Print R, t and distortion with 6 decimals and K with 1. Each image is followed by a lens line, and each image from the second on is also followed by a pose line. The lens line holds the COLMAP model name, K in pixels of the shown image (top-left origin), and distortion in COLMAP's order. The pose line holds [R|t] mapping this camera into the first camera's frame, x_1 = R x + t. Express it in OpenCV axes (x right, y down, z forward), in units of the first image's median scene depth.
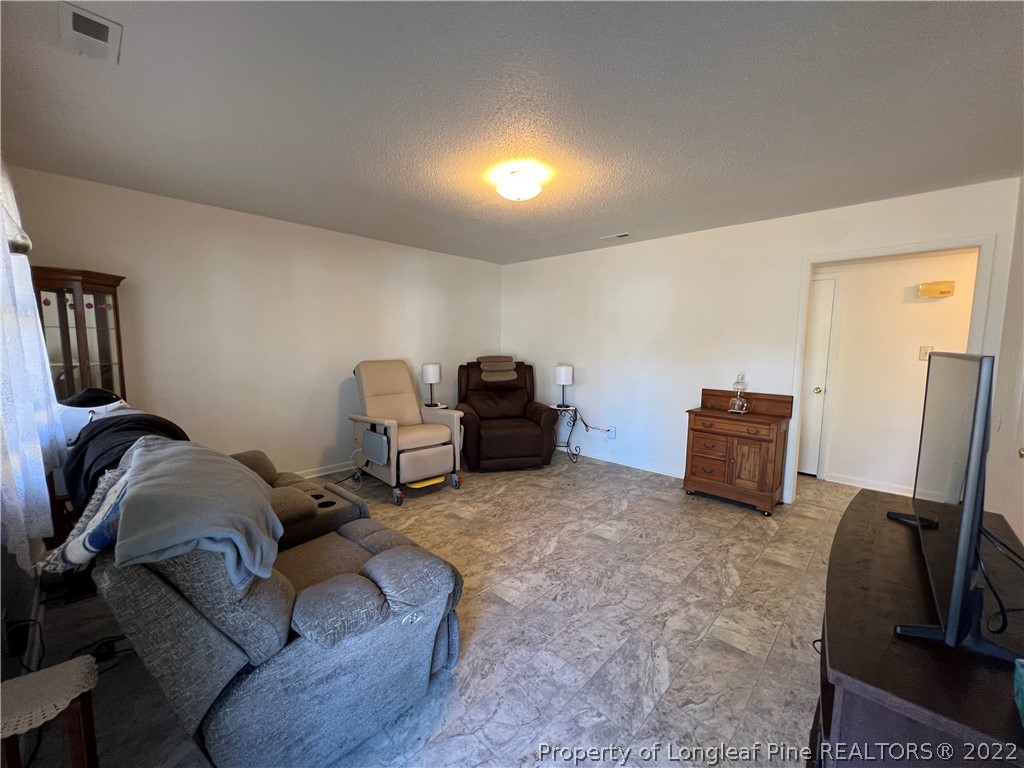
lens RADIAL K [[413.4, 0, 512.0], [0, 413.4, 384.0], [0, 0, 1]] dist [0.001525, -0.000204]
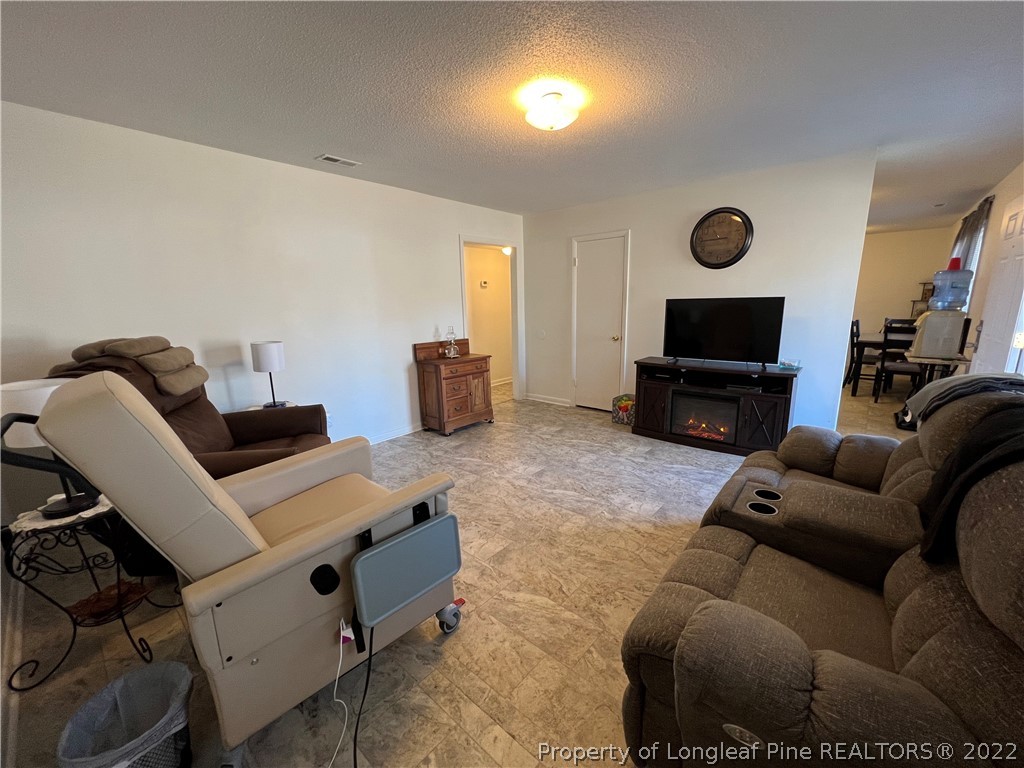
lens RADIAL K [[402.9, 0, 511.6], [0, 402.9, 389.5], [0, 0, 1]] dist [-0.002388, -0.000185]
pose [[-0.040270, -0.224243, 0.973701, -1.111576], [0.121740, 0.966130, 0.227534, -0.159417], [-0.991745, 0.127701, -0.011607, 1.421714]]
